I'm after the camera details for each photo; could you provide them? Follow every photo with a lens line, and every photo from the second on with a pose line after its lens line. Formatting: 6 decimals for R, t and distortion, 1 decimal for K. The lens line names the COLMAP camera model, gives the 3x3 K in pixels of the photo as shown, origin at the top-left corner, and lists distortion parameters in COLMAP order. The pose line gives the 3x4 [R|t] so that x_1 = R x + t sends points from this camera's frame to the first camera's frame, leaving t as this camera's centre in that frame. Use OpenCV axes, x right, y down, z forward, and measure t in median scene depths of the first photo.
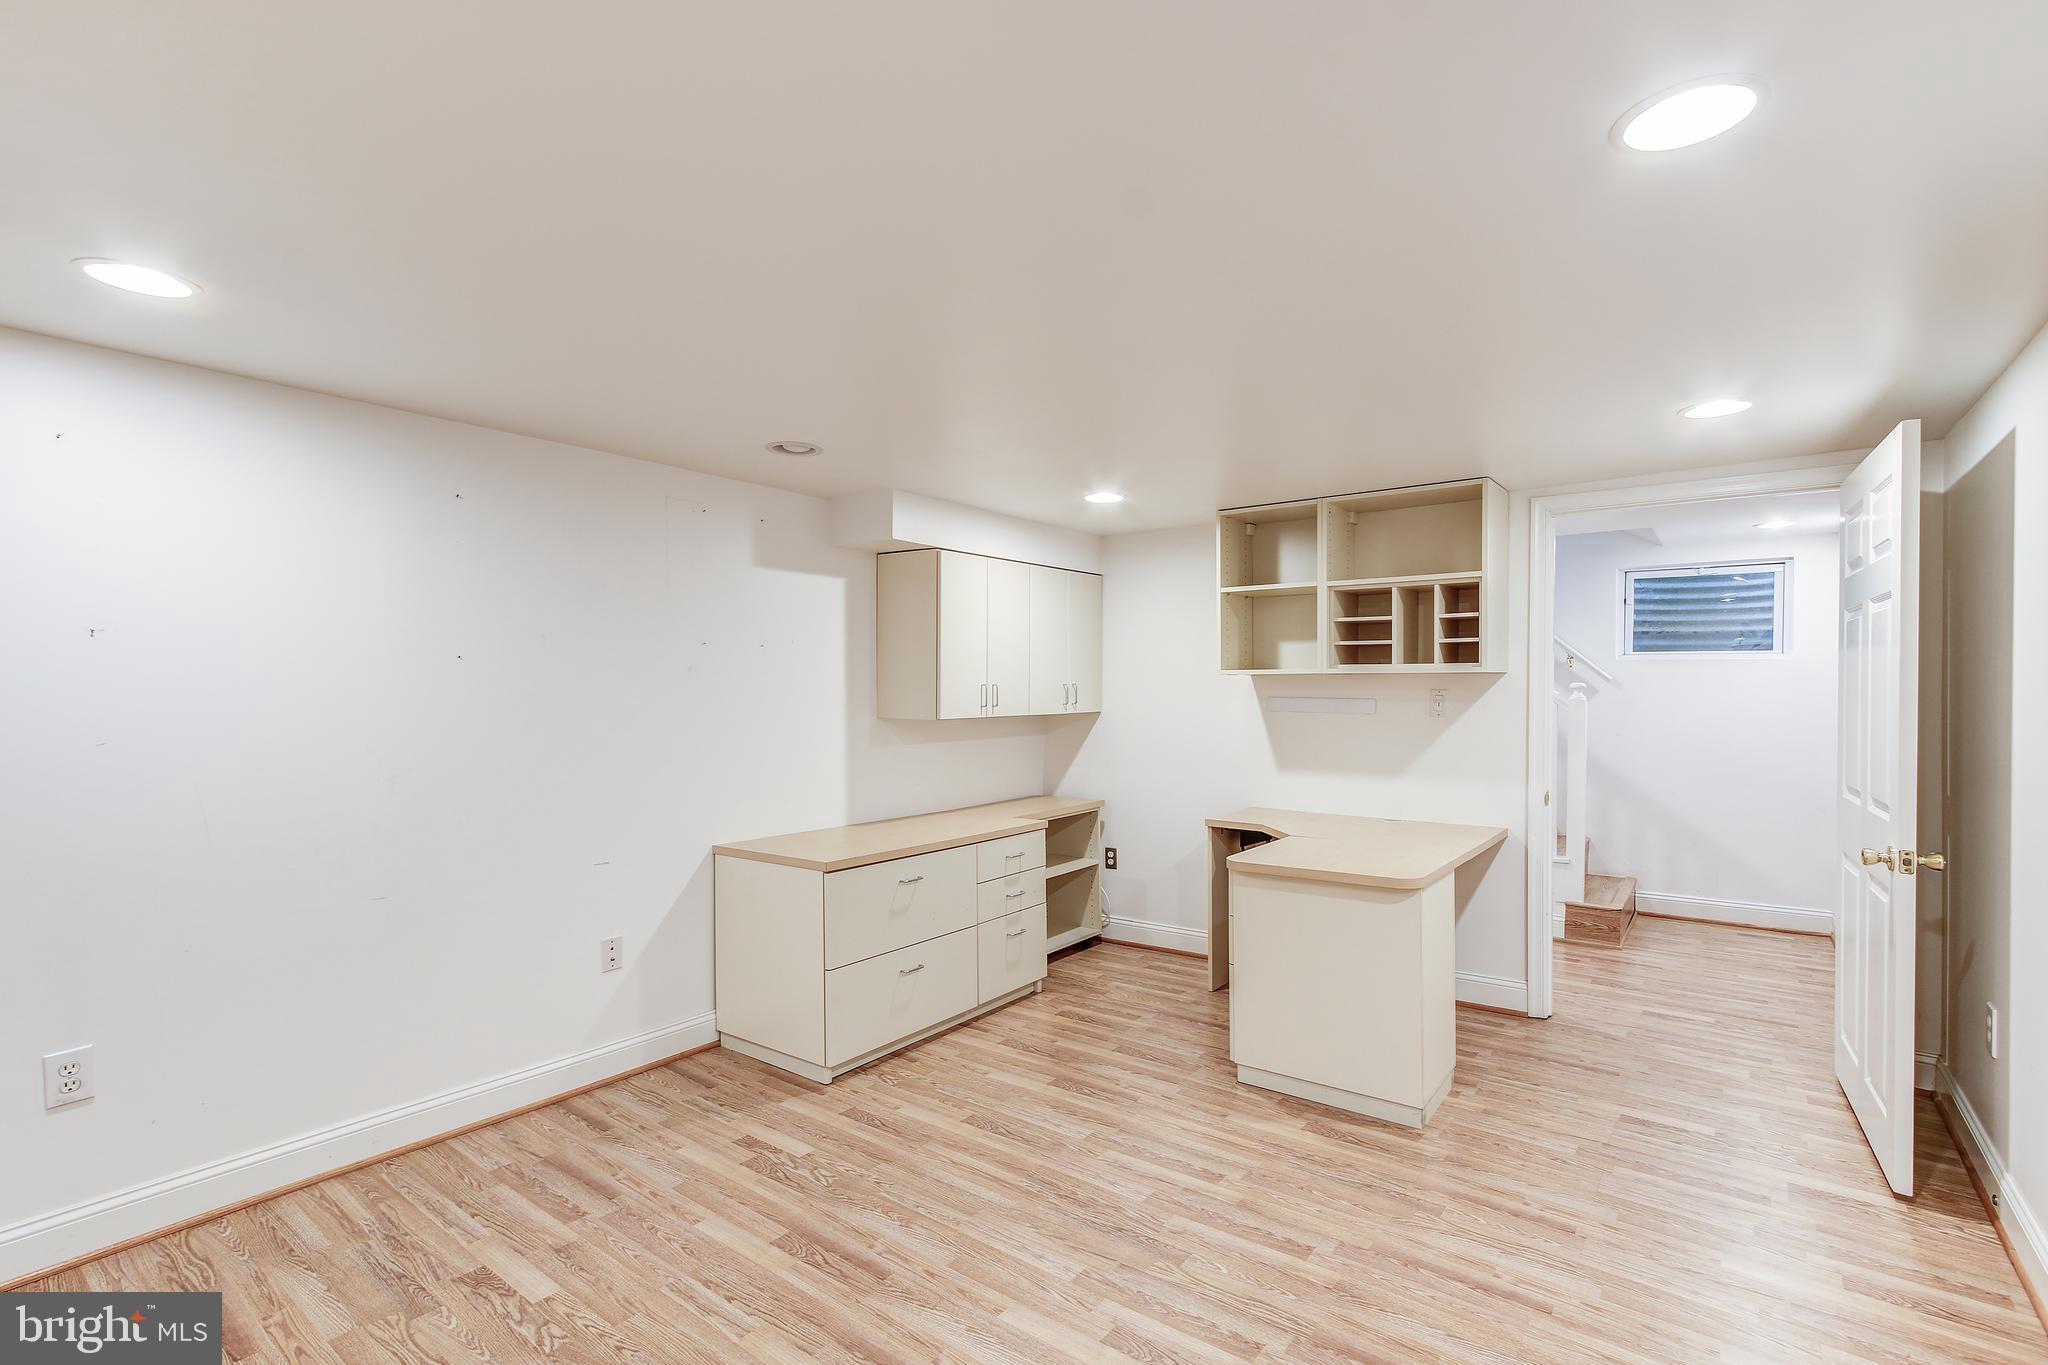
lens RADIAL K [[940.7, 0, 1028.9], [0, 940.7, 693.3], [0, 0, 1]] dist [-0.003538, 0.005857]
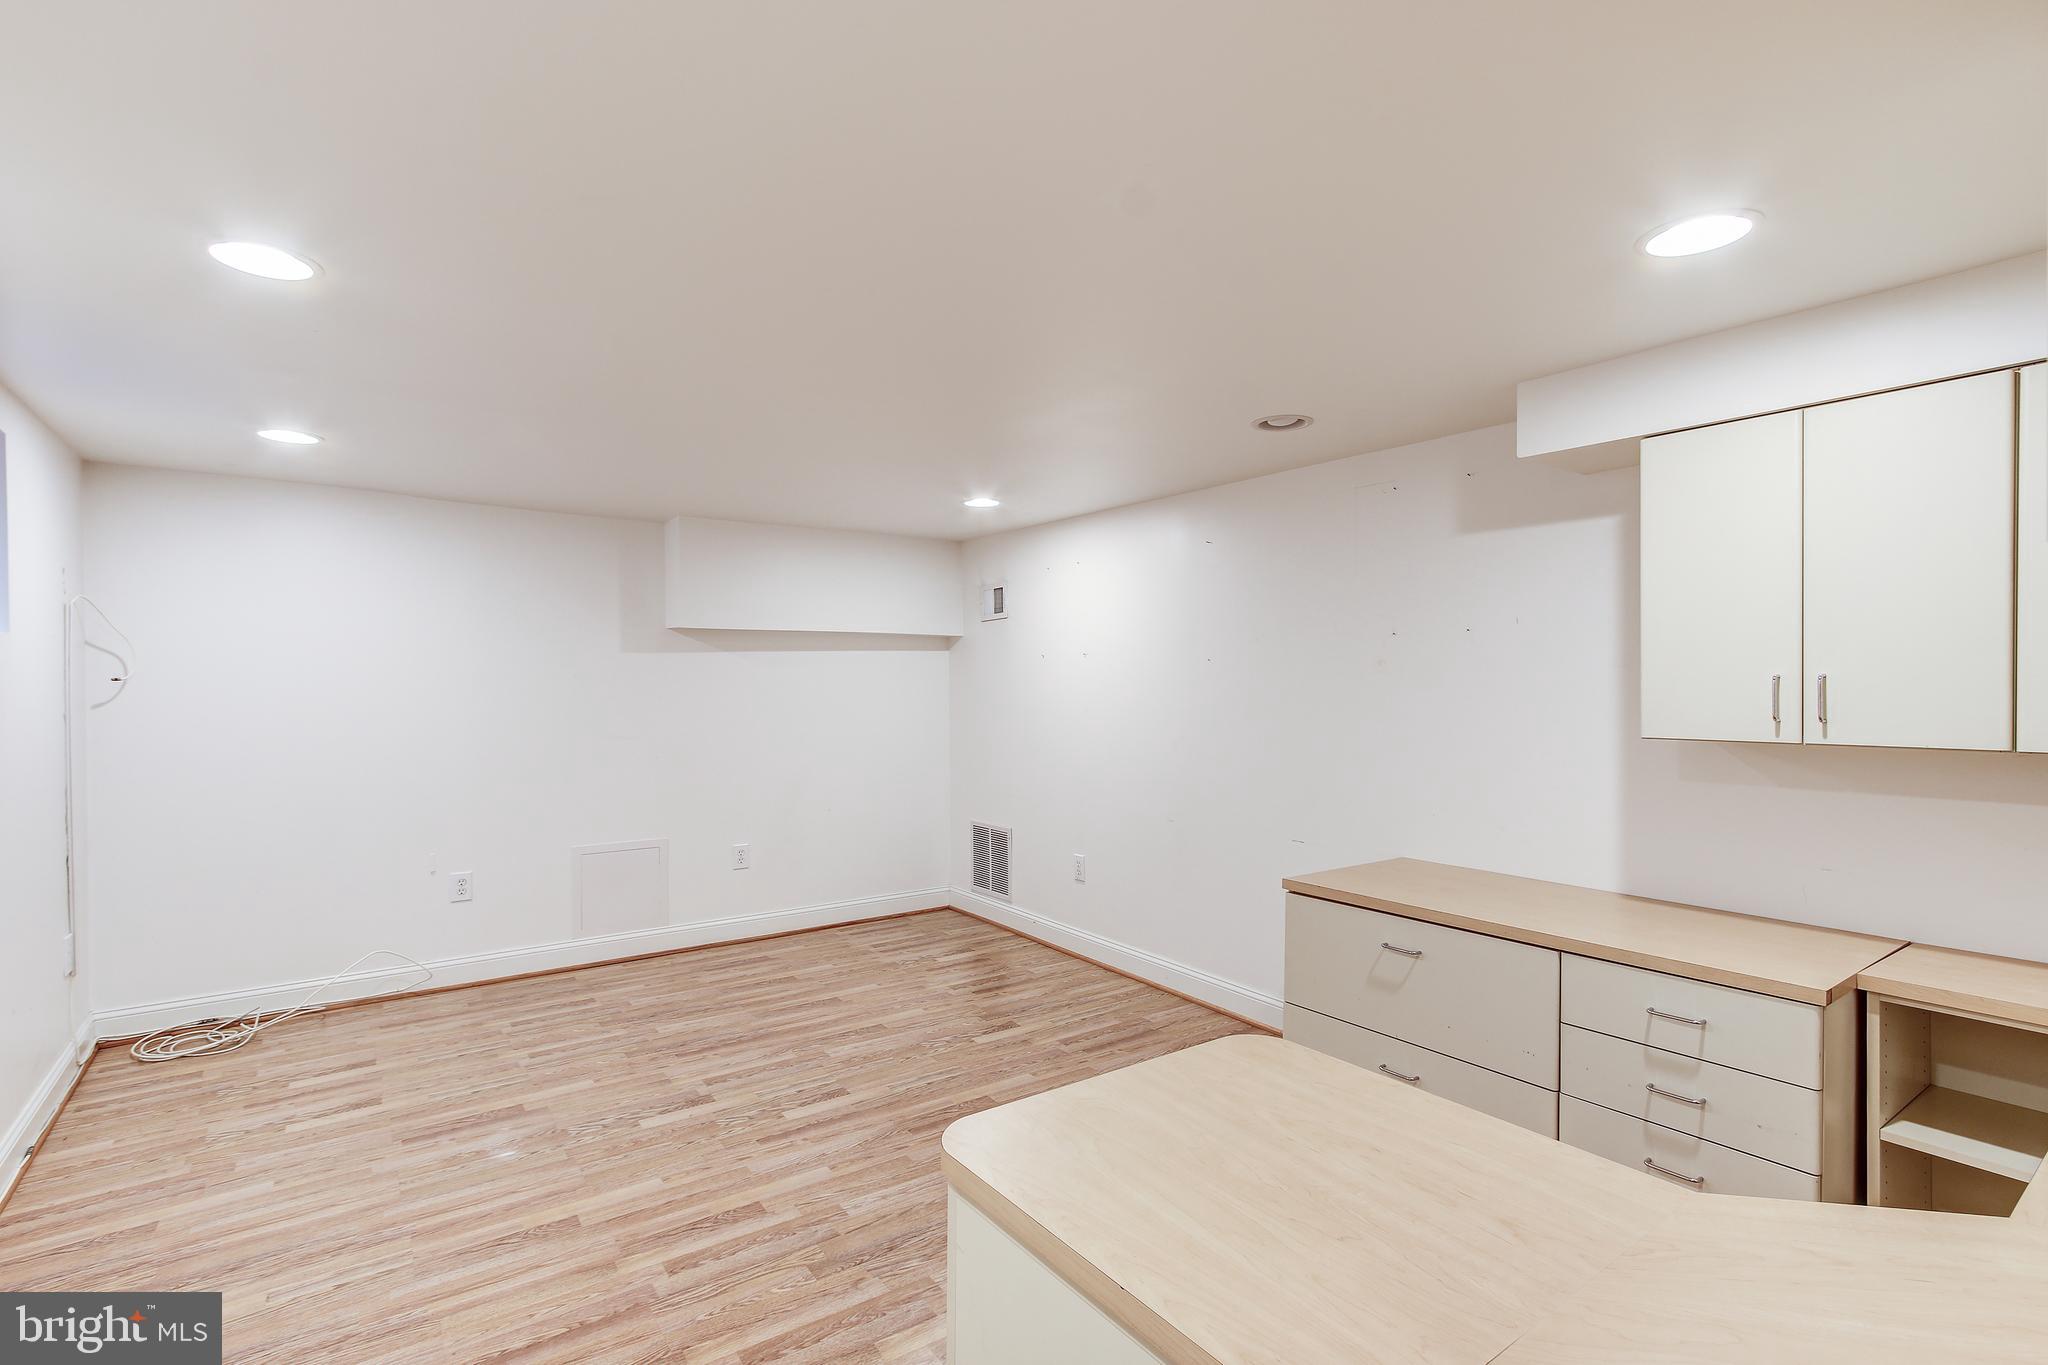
lens RADIAL K [[940.7, 0, 1028.9], [0, 940.7, 693.3], [0, 0, 1]] dist [-0.003538, 0.005857]
pose [[-0.280497, 0.011402, -0.959787, 0.934936], [-0.004461, 0.999903, 0.013183, -0.009050], [0.959845, 0.007979, -0.280419, 1.346526]]
